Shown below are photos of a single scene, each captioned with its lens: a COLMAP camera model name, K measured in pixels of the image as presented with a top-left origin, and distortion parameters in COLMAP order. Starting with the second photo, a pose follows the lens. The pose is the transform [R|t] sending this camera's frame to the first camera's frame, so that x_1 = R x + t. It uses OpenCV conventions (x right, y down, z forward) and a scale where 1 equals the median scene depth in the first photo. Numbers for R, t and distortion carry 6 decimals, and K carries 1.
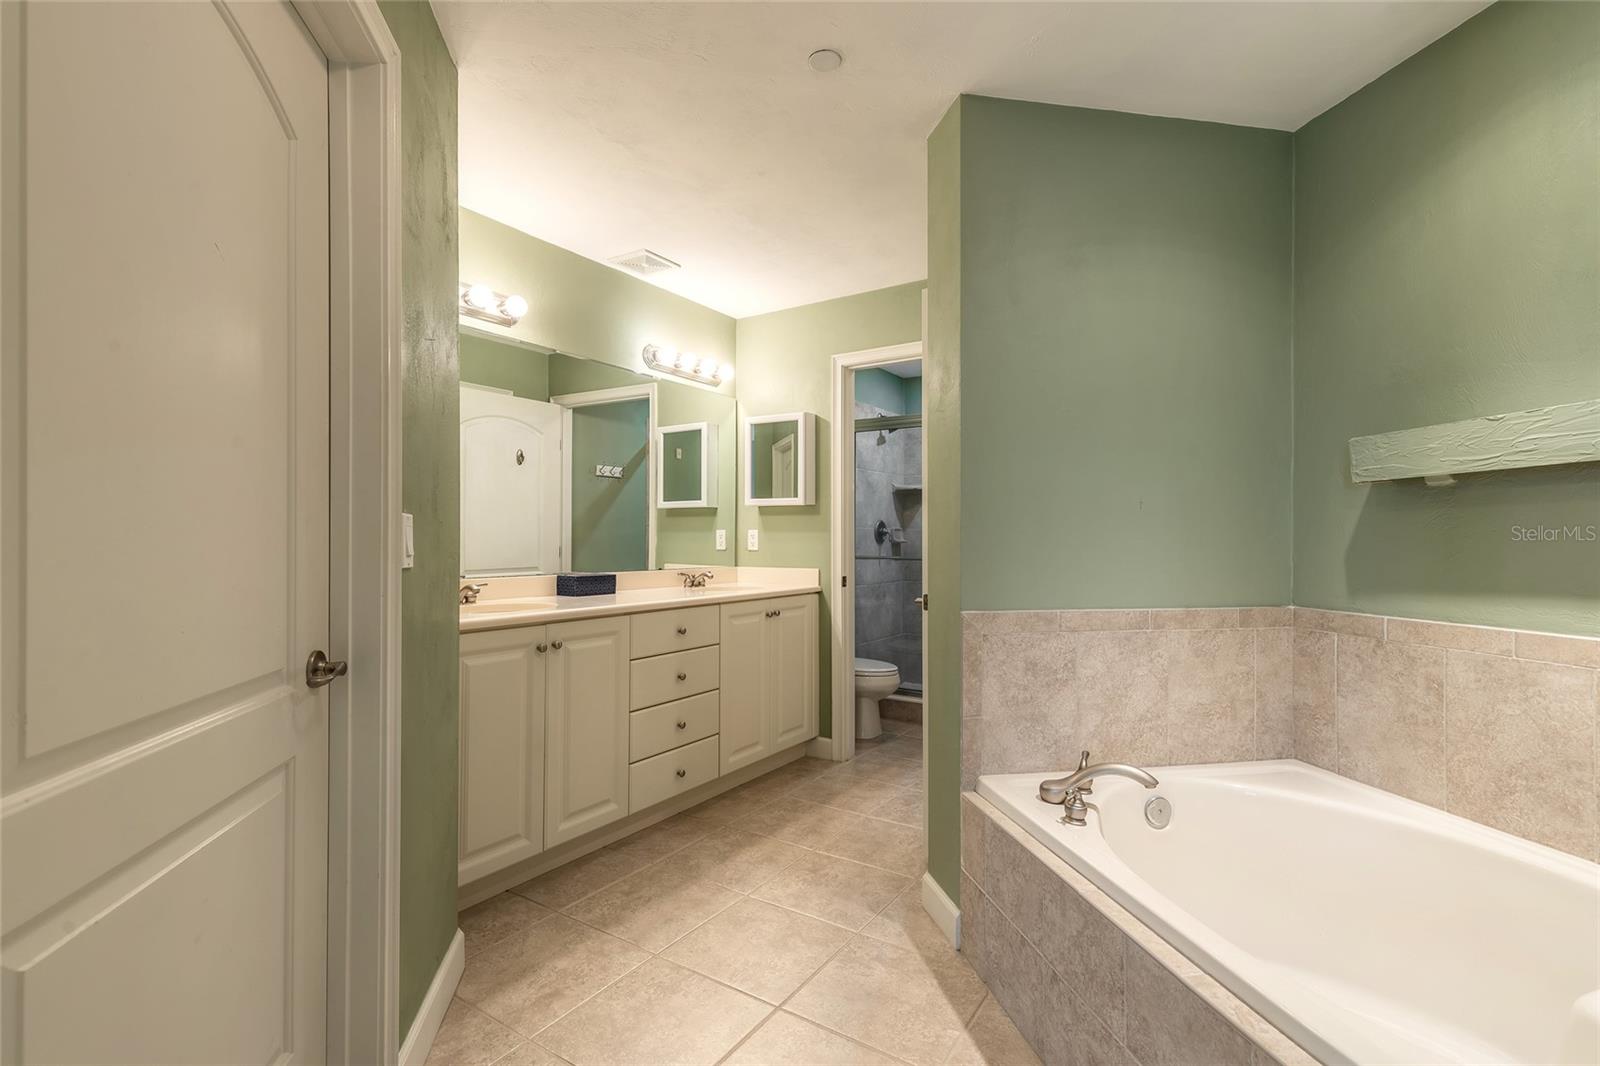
lens RADIAL K [[734.4, 0, 794.9], [0, 734.4, 538.6], [0, 0, 1]] dist [0.009220, 0.000216]
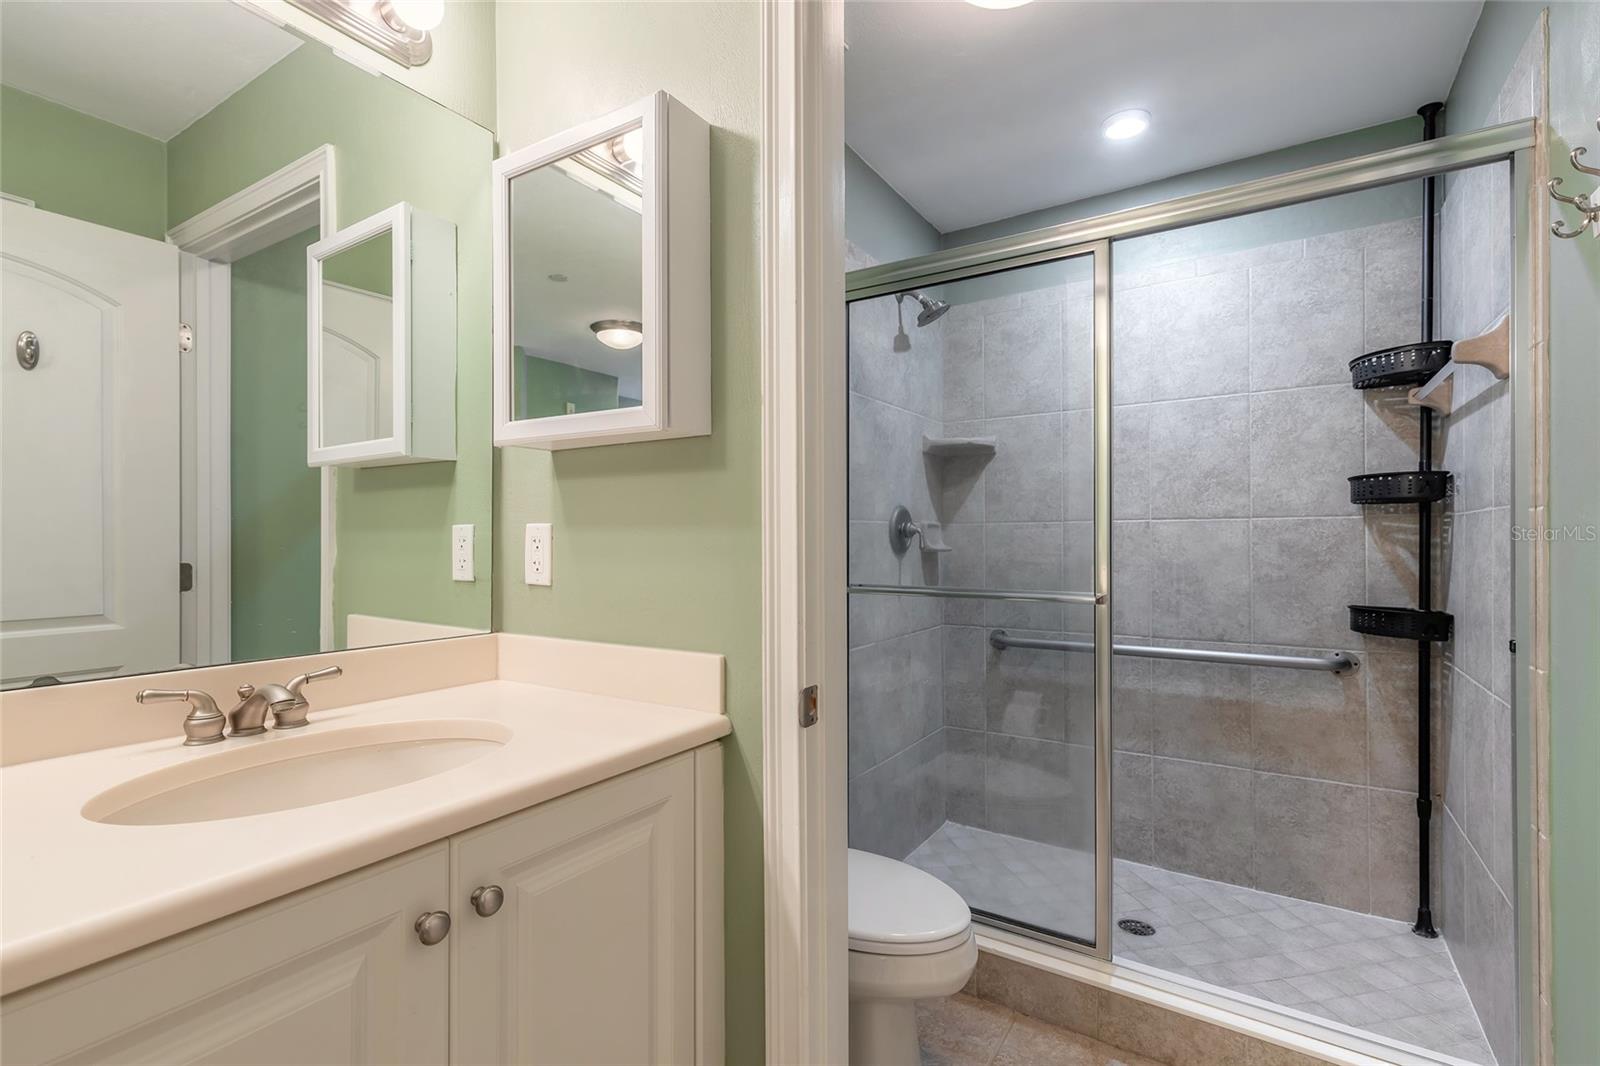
lens RADIAL K [[734.4, 0, 794.9], [0, 734.4, 538.6], [0, 0, 1]] dist [0.009220, 0.000216]
pose [[0.999959, -0.003353, 0.008375, 0.059305], [0.003366, 0.999993, -0.001601, -0.004154], [-0.008369, 0.001629, 0.999964, 0.719689]]
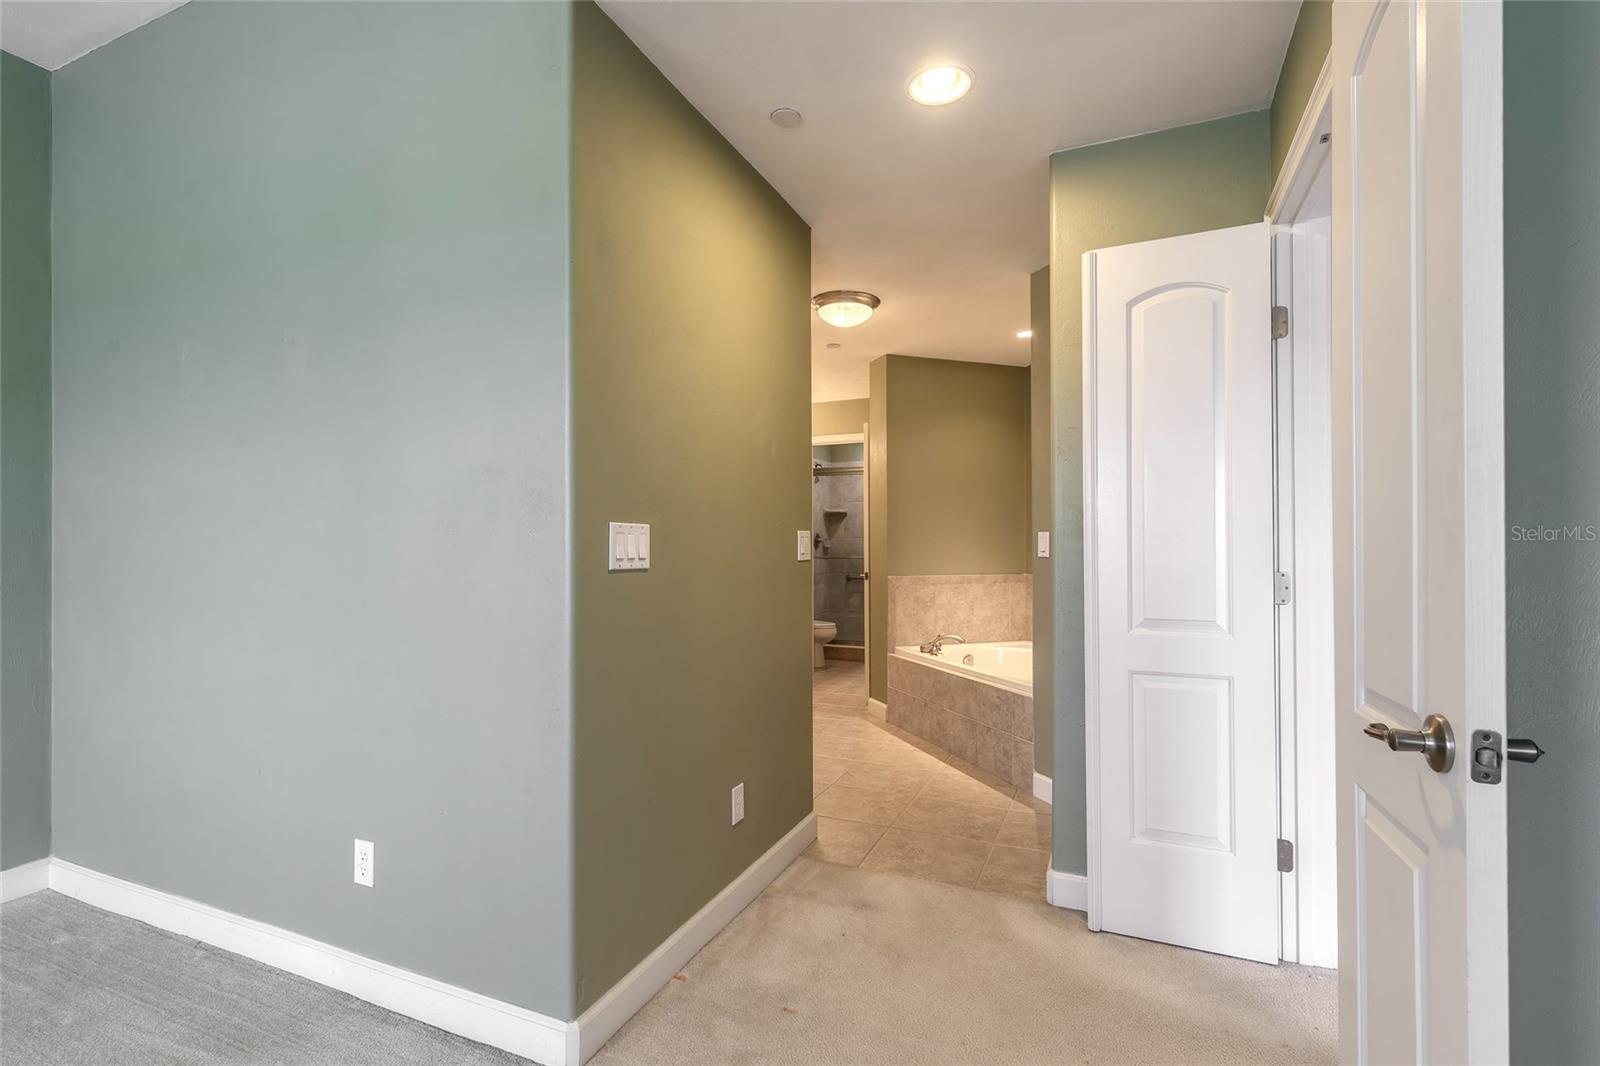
lens RADIAL K [[734.4, 0, 794.9], [0, 734.4, 538.6], [0, 0, 1]] dist [0.009220, 0.000216]
pose [[0.987484, -0.000667, 0.157719, -0.228948], [0.002089, 0.999959, -0.008852, 0.000123], [-0.157707, 0.009071, 0.987444, -0.665969]]
